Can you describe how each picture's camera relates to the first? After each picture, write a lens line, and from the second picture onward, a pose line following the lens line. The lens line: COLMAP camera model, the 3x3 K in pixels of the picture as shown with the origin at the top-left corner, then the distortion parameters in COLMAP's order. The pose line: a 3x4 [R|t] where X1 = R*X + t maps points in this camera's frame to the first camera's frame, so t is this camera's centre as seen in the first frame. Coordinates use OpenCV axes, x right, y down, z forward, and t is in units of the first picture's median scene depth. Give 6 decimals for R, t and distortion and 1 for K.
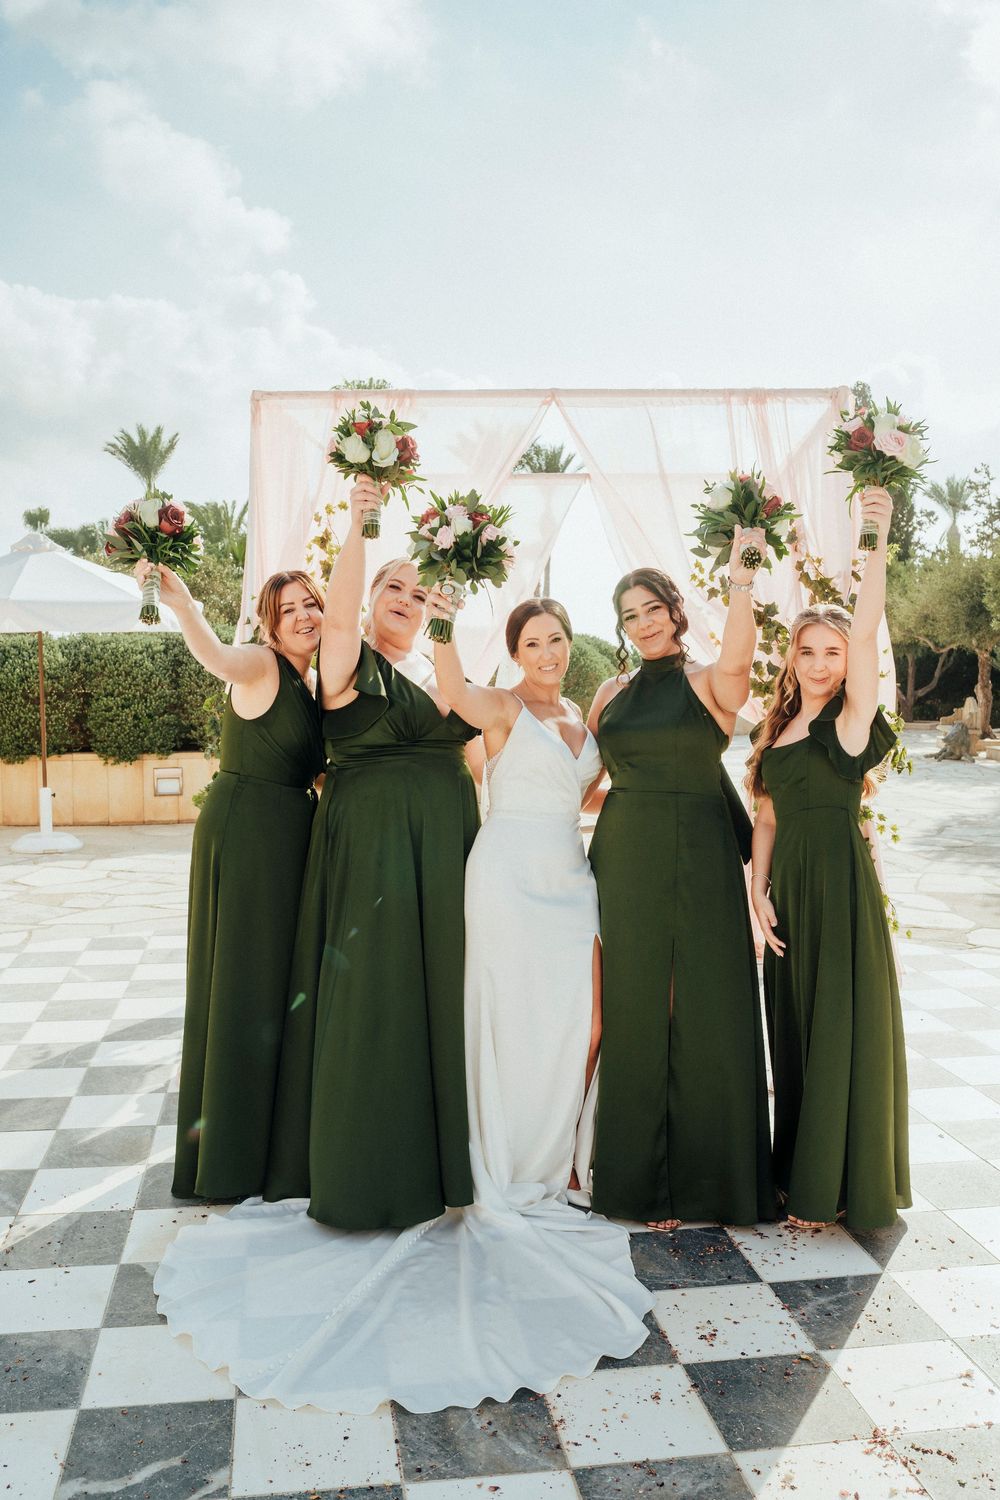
lens RADIAL K [[1204.5, 0, 497.0], [0, 1204.5, 771.5], [0, 0, 1]] dist [-0.051567, 0.015009]
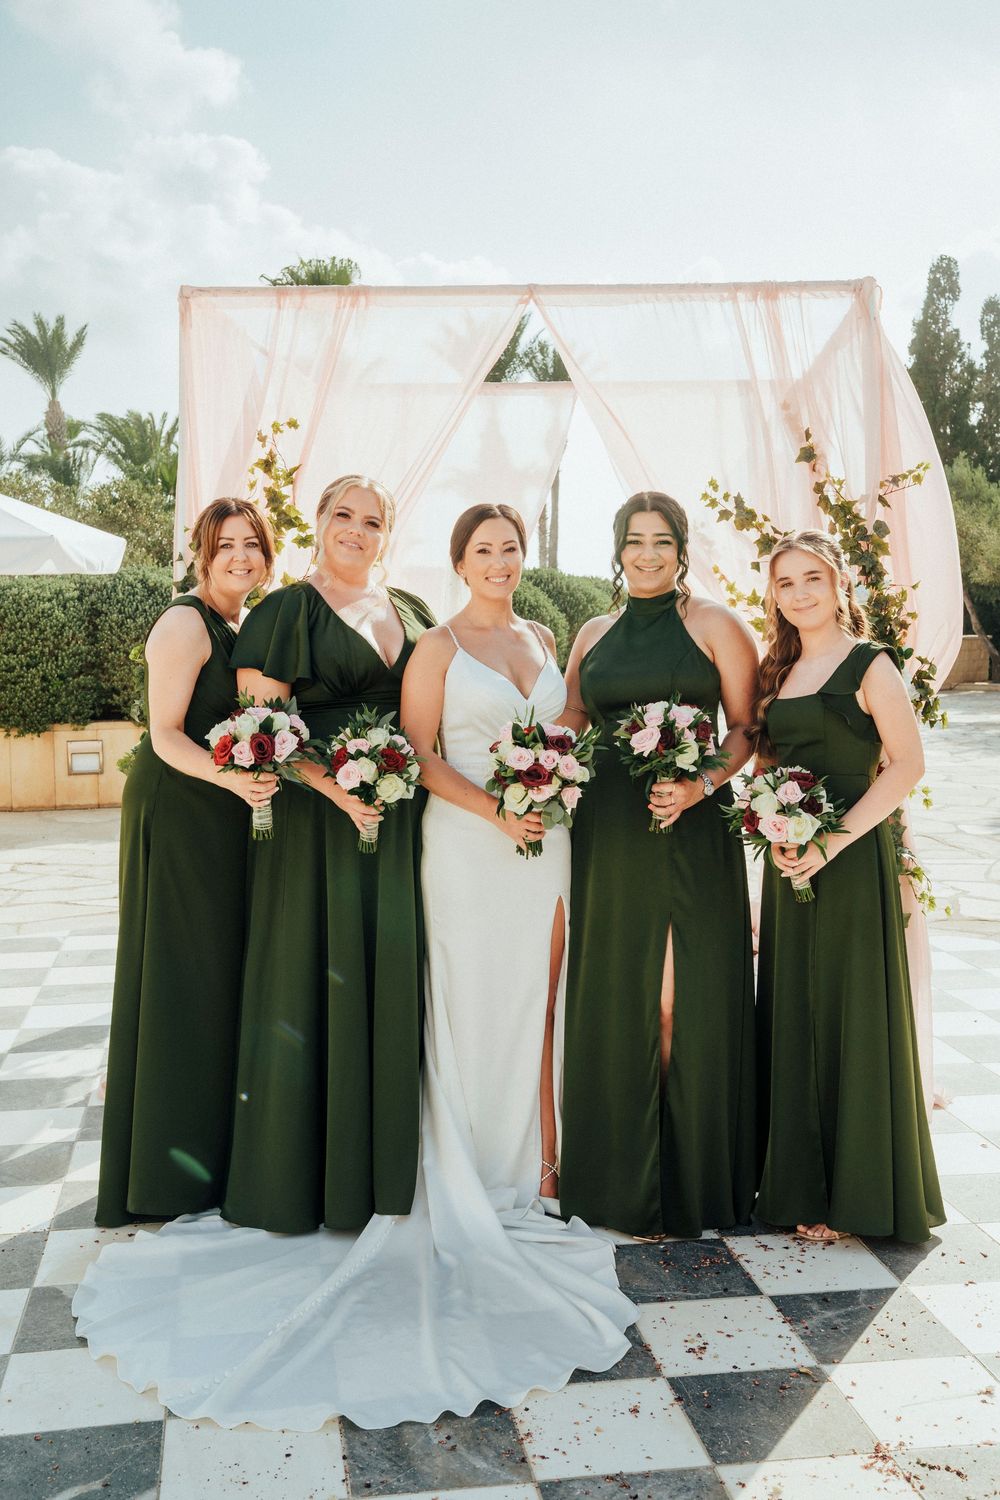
lens RADIAL K [[1505.5, 0, 507.5], [0, 1505.5, 760.5], [0, 0, 1]] dist [0.070768, 0.000000]
pose [[0.999958, -0.006656, 0.006247, 0.020653], [0.006623, 0.999964, 0.005226, 0.017256], [-0.006281, -0.005185, 0.999967, -0.092953]]
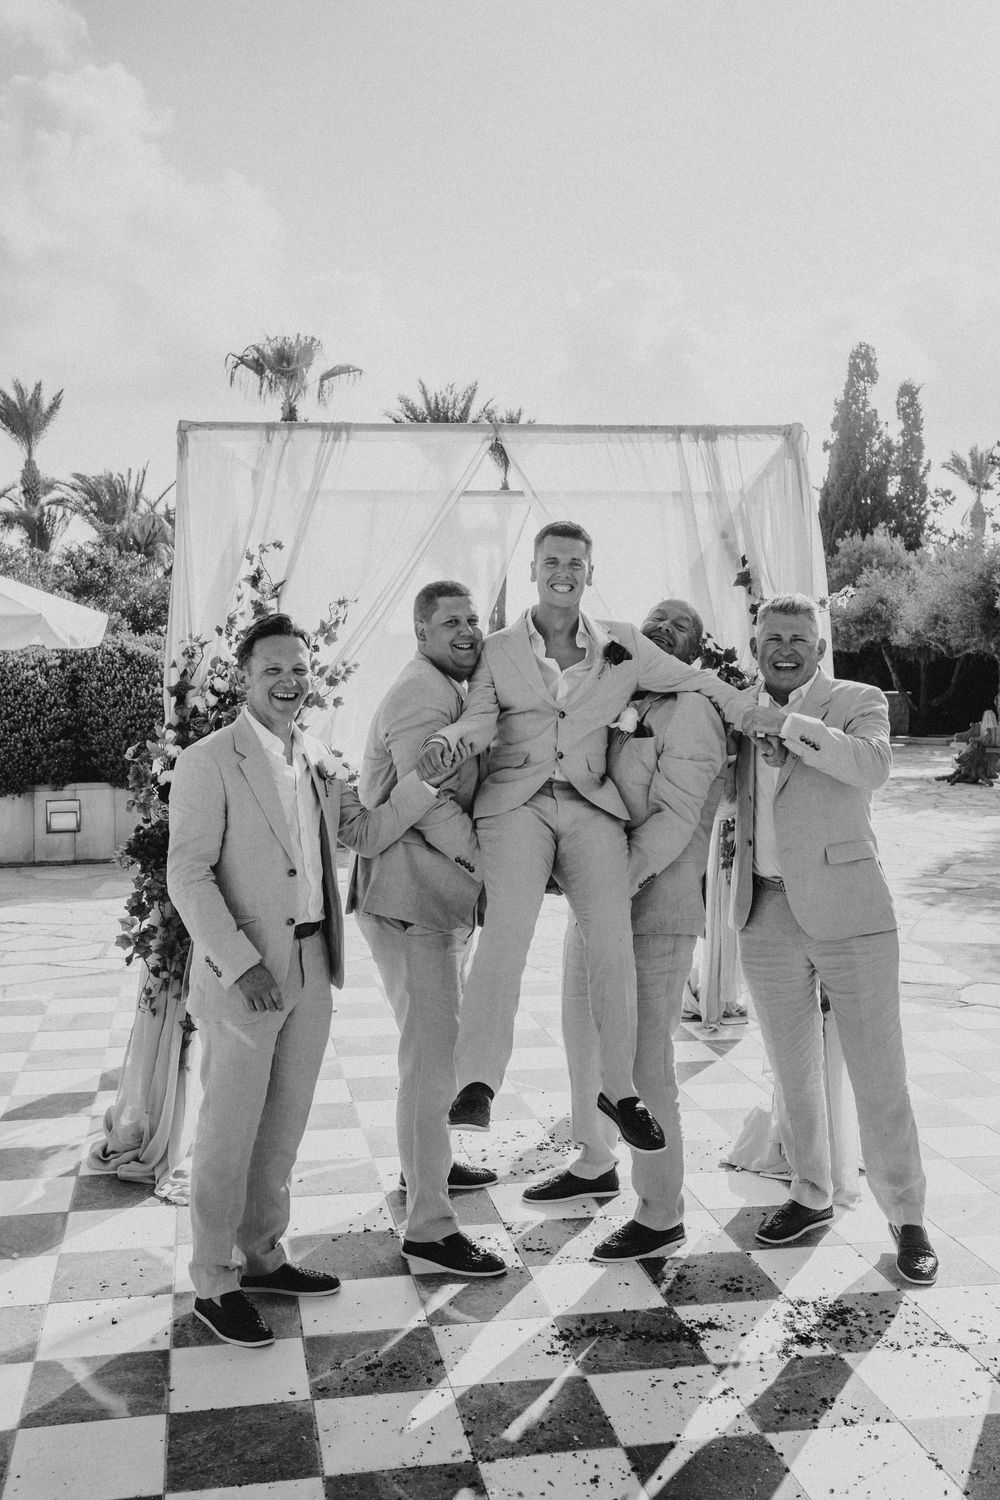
lens RADIAL K [[1437.7, 0, 498.2], [0, 1437.7, 723.2], [0, 0, 1]] dist [0.053817, 0.000000]
pose [[0.999346, -0.001356, 0.036122, 0.006353], [0.002940, 0.999036, -0.043811, -0.029282], [-0.036028, 0.043888, 0.998387, -0.142396]]
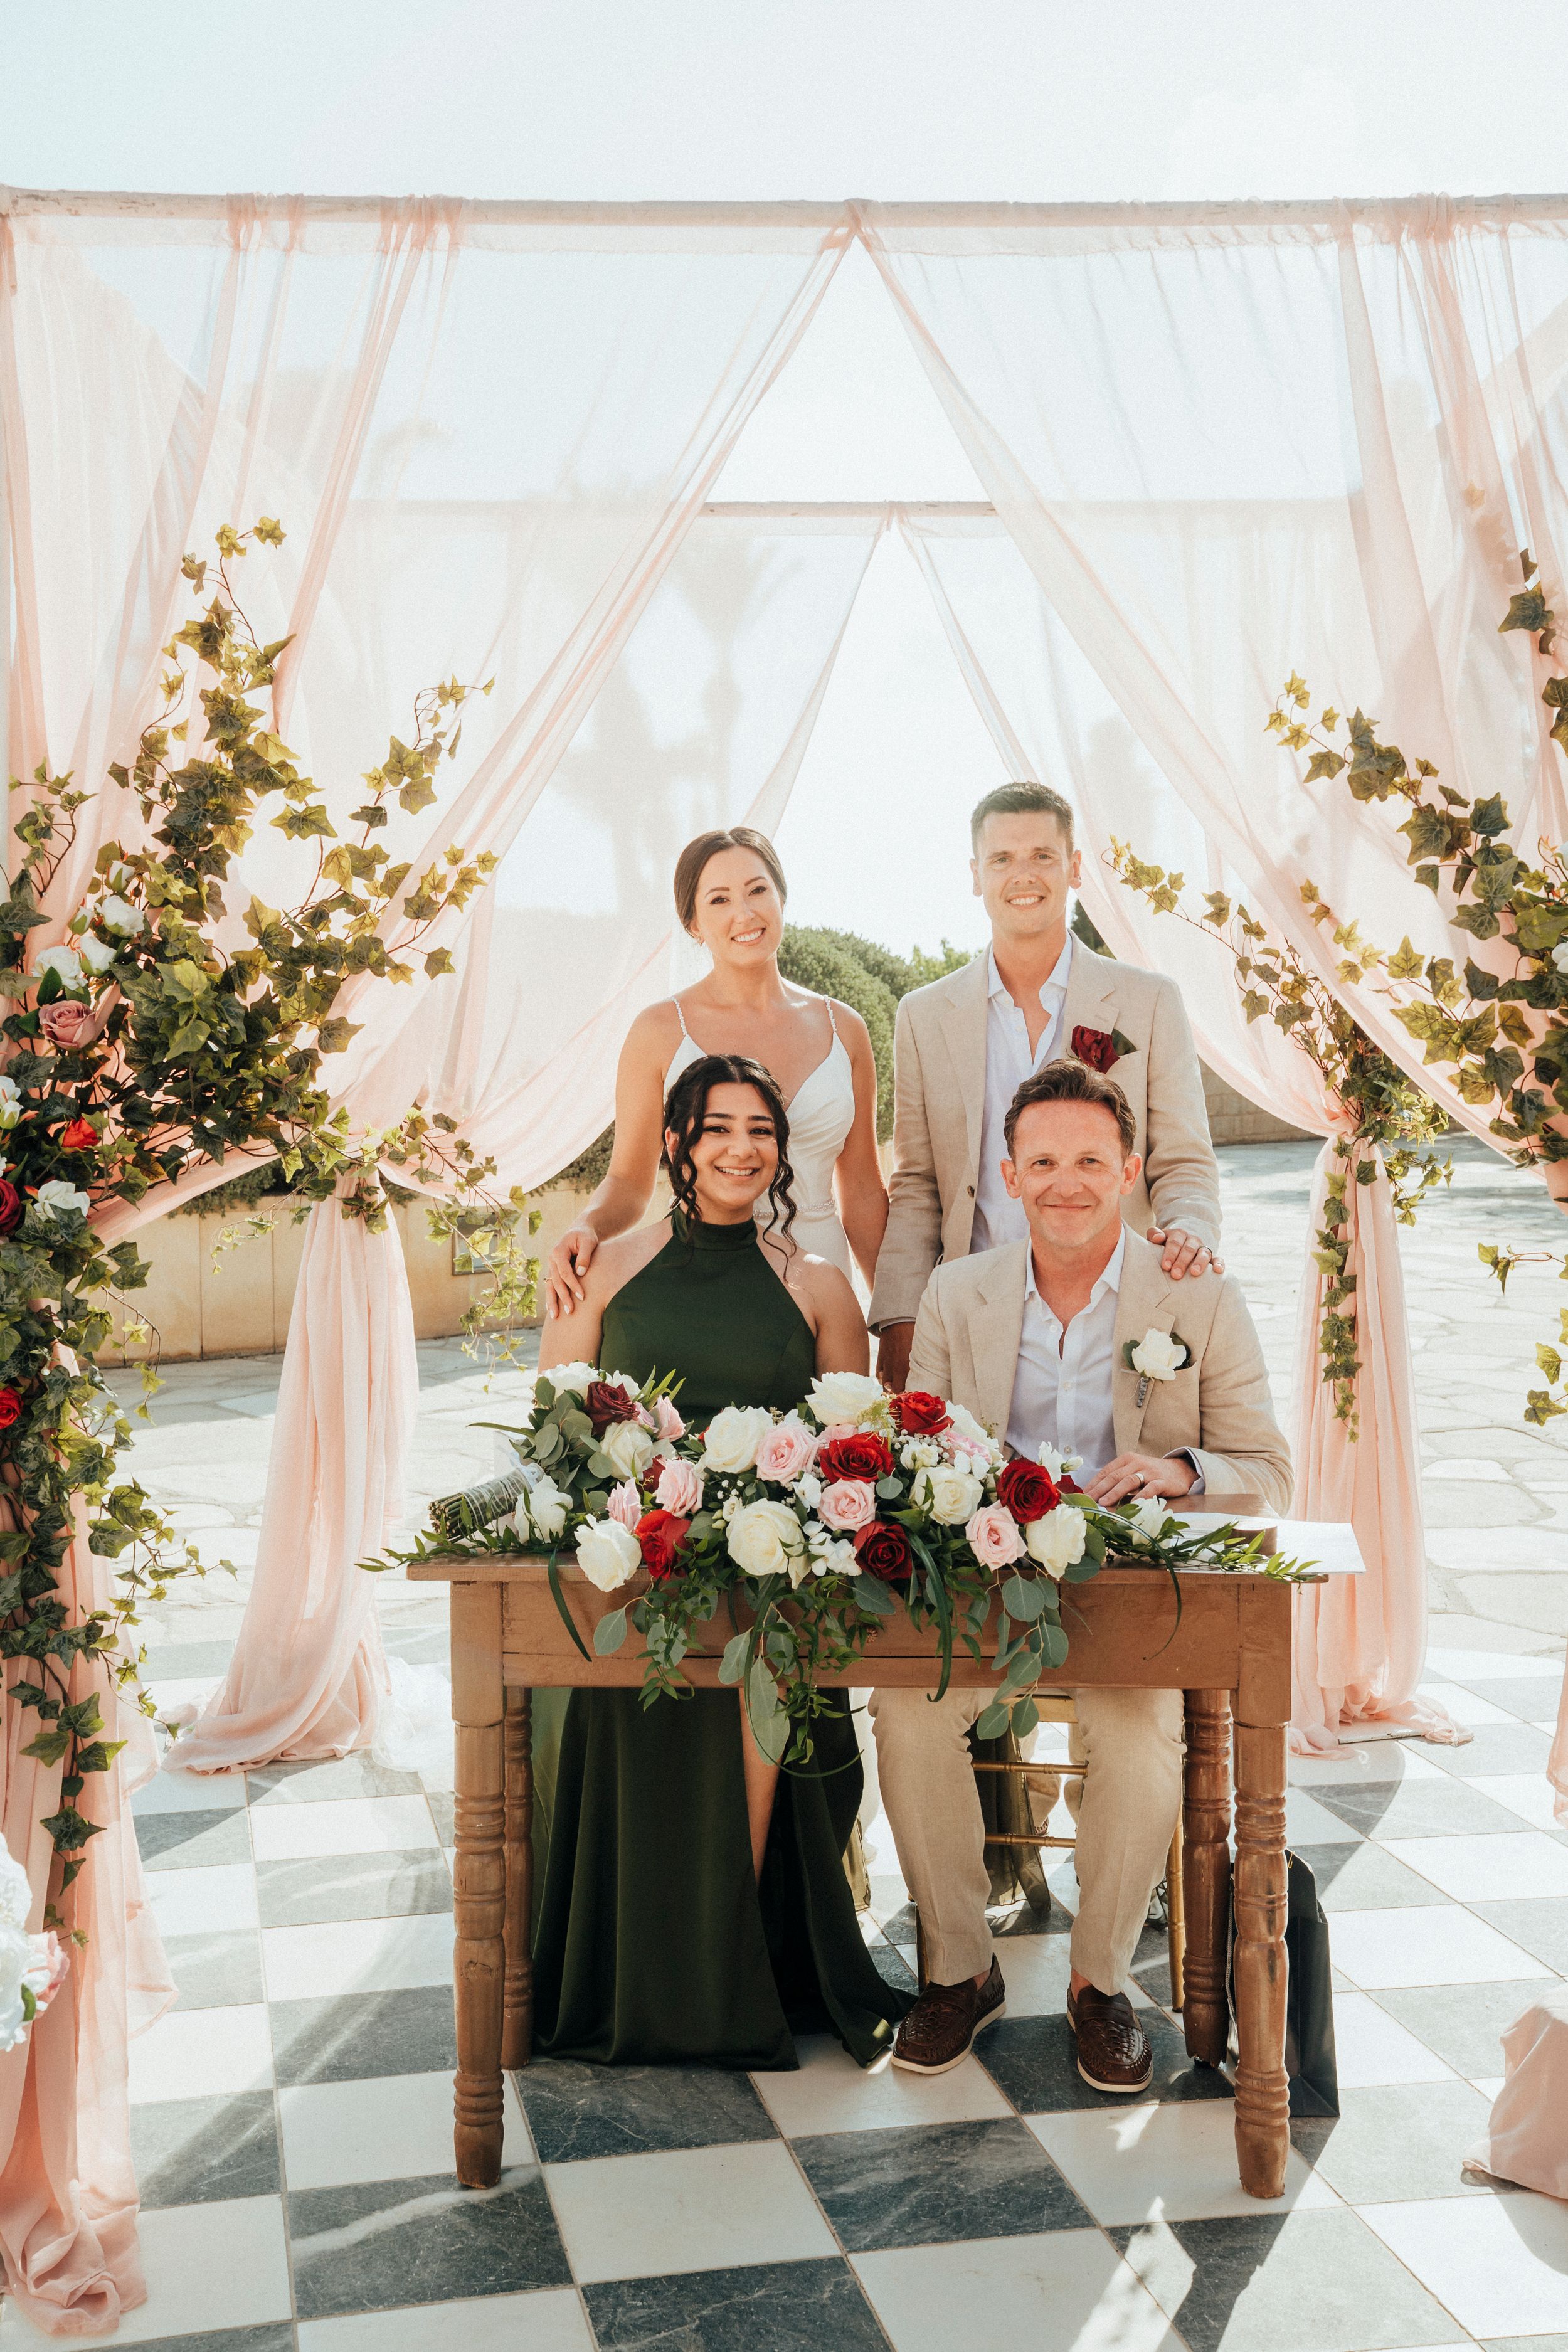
lens RADIAL K [[2485.9, 0, 789.7], [0, 2485.9, 1161.8], [0, 0, 1]] dist [0.110424, 0.000000]
pose [[0.997303, -0.011912, 0.072421, -0.030287], [0.013824, 0.999568, -0.025950, -0.014873], [-0.072081, 0.026881, 0.997037, 0.260332]]
